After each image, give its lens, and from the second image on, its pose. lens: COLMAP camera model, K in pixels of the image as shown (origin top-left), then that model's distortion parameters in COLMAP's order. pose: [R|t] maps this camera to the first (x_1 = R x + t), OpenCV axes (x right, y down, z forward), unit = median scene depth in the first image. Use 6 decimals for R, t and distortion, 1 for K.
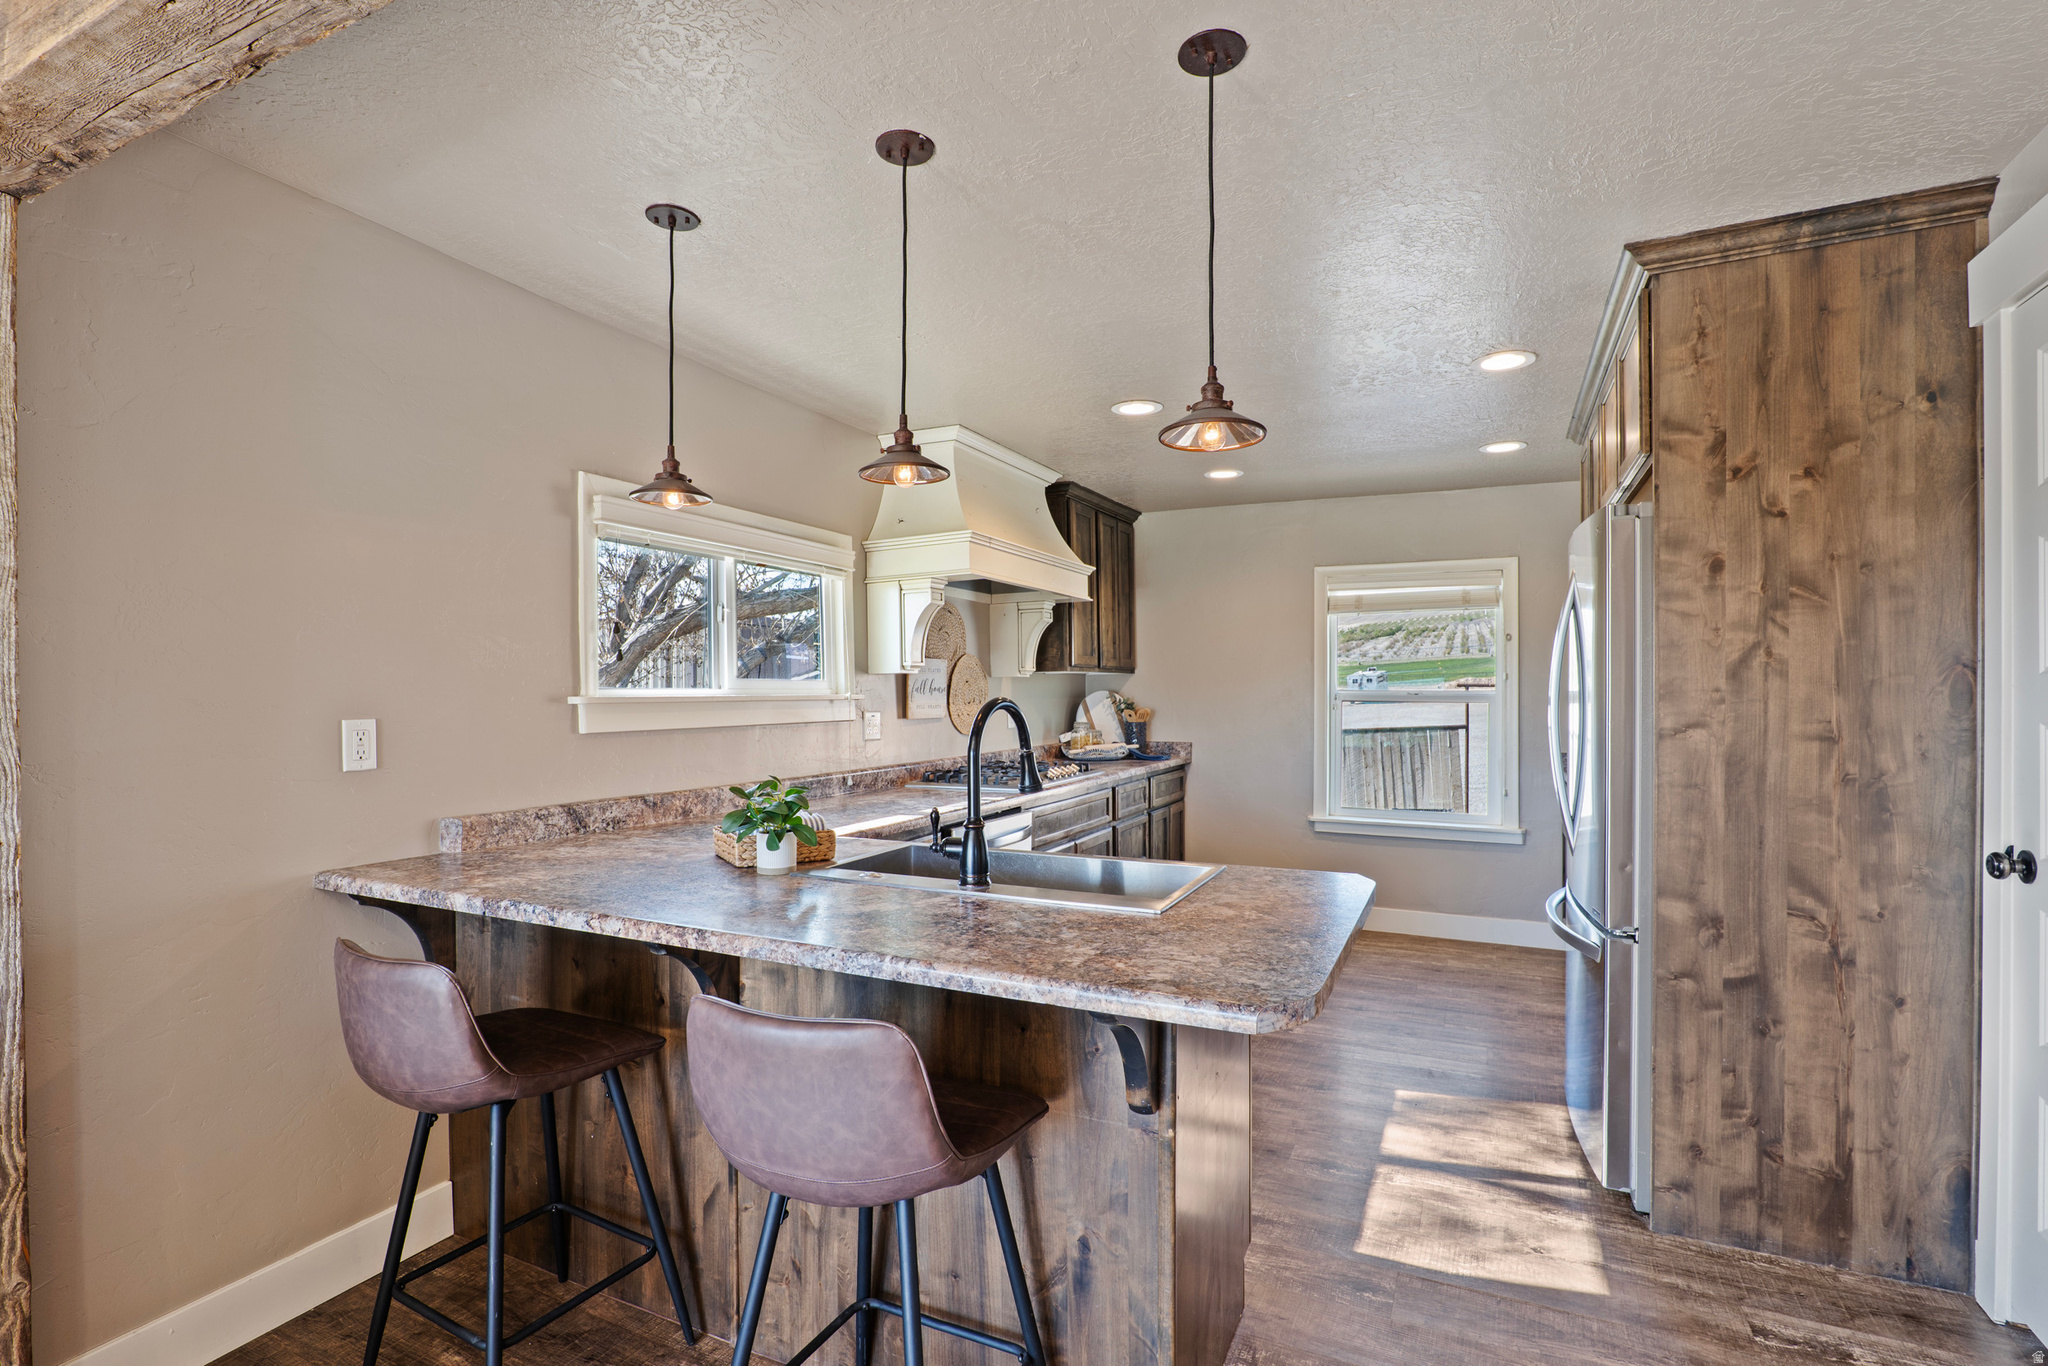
lens RADIAL K [[937.1, 0, 1025.5], [0, 937.1, 695.8], [0, 0, 1]] dist [-0.015450, 0.001000]
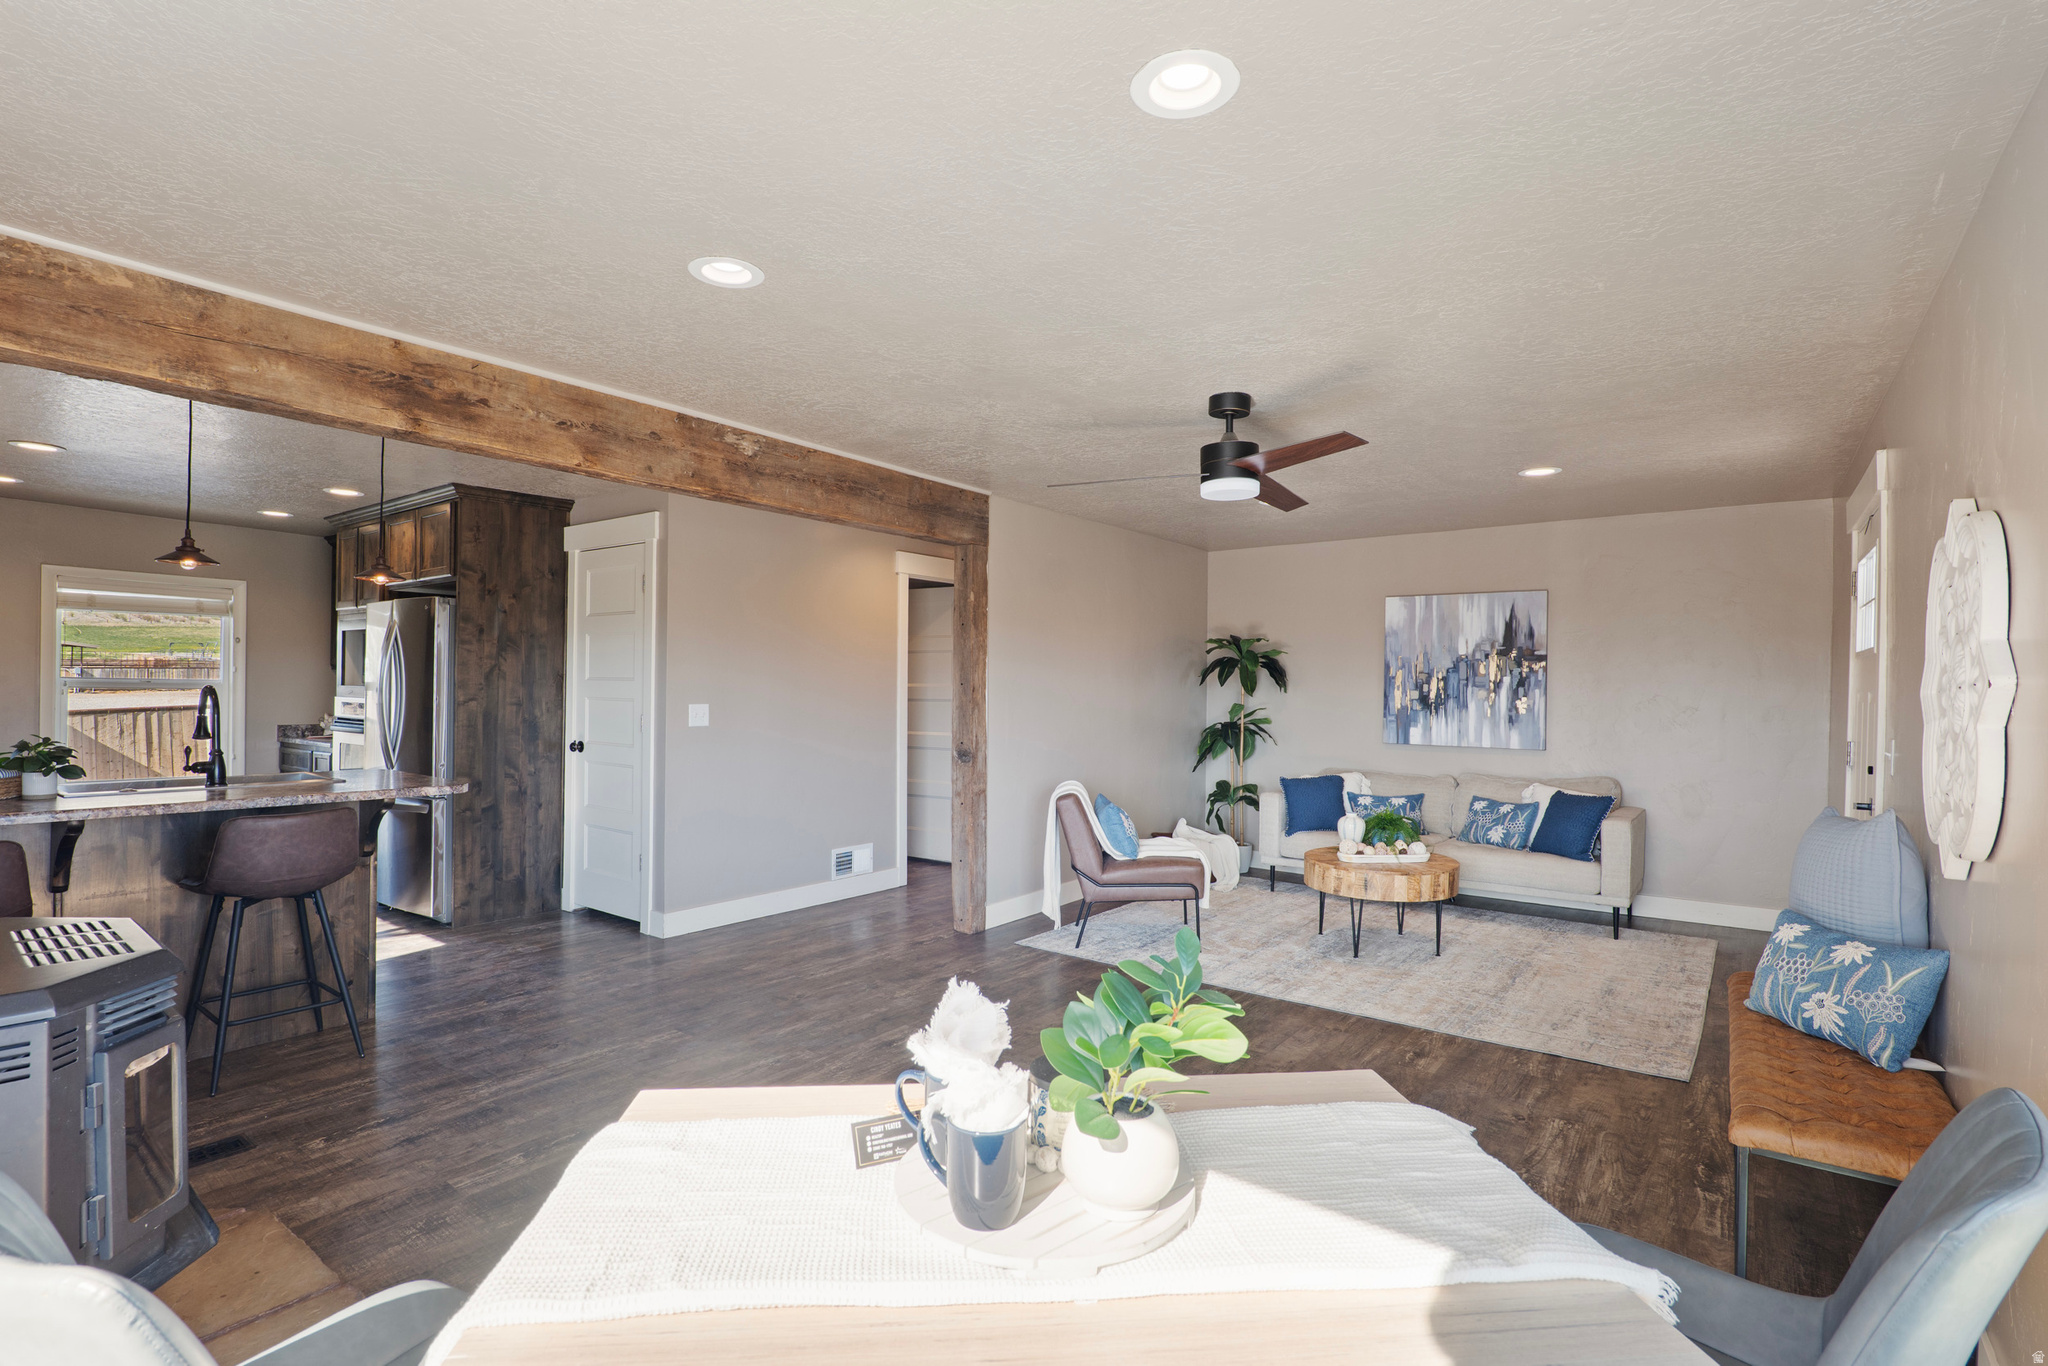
lens RADIAL K [[975.9, 0, 1024.0], [0, 975.9, 683.0], [0, 0, 1]] dist [-0.011142, 0.000695]
pose [[0.188516, 0.010958, 0.982009, -1.404786], [-0.008156, 0.999921, -0.009592, 0.003273], [-0.982036, -0.006201, 0.188590, -0.801531]]
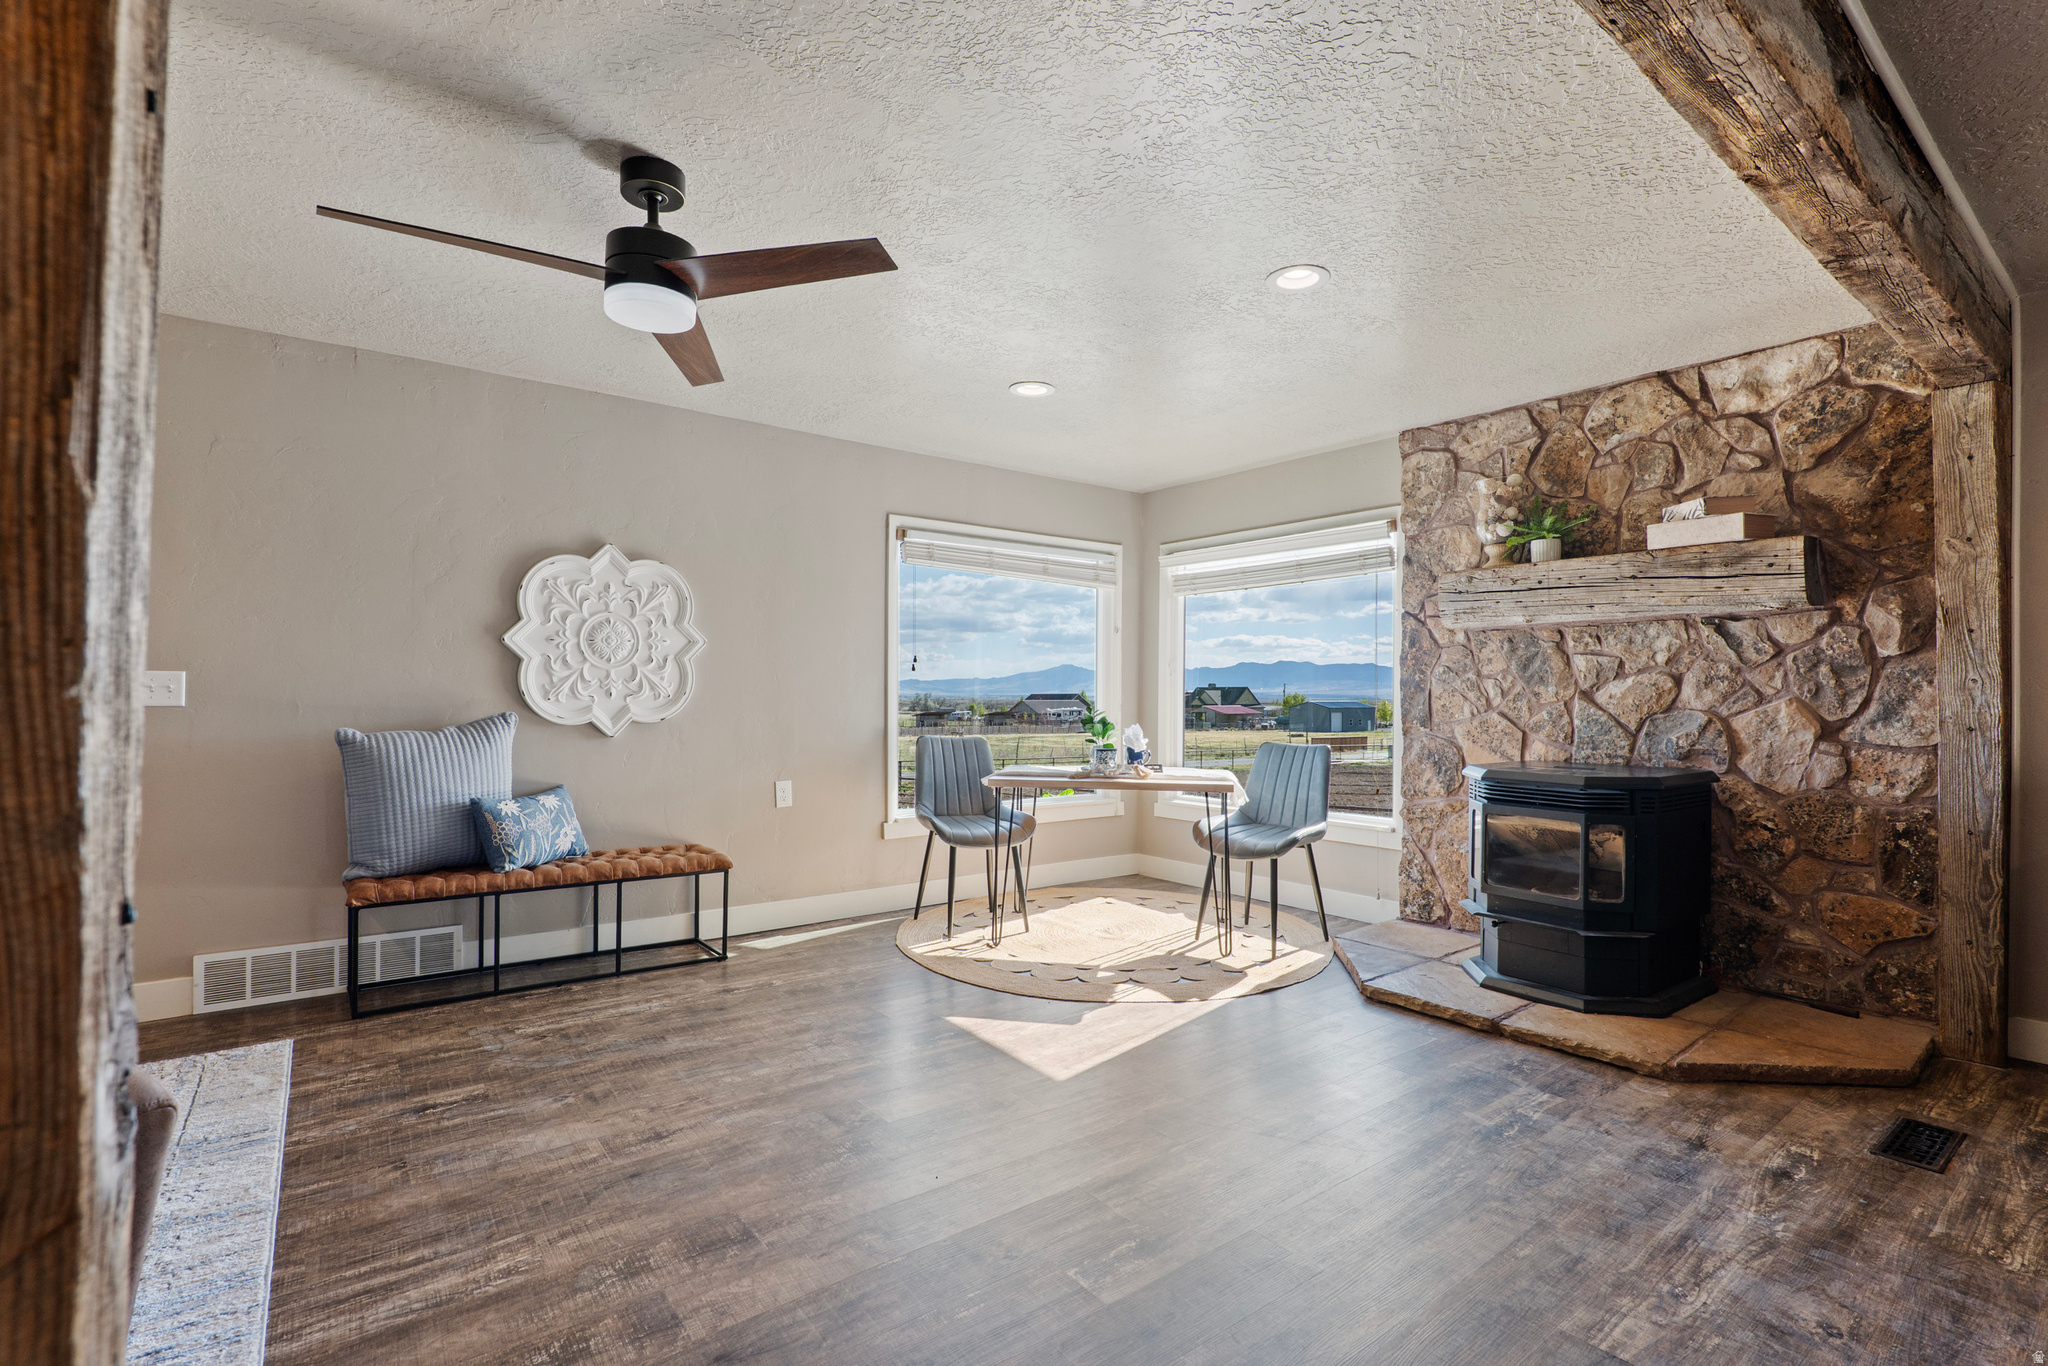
lens RADIAL K [[956.3, 0, 1029.9], [0, 956.3, 684.3], [0, 0, 1]] dist [-0.018253, 0.001637]
pose [[-0.448084, -0.007881, -0.893957, 1.068250], [-0.007601, 0.999959, -0.005006, 0.084687], [0.893959, 0.004552, -0.448125, 0.046812]]
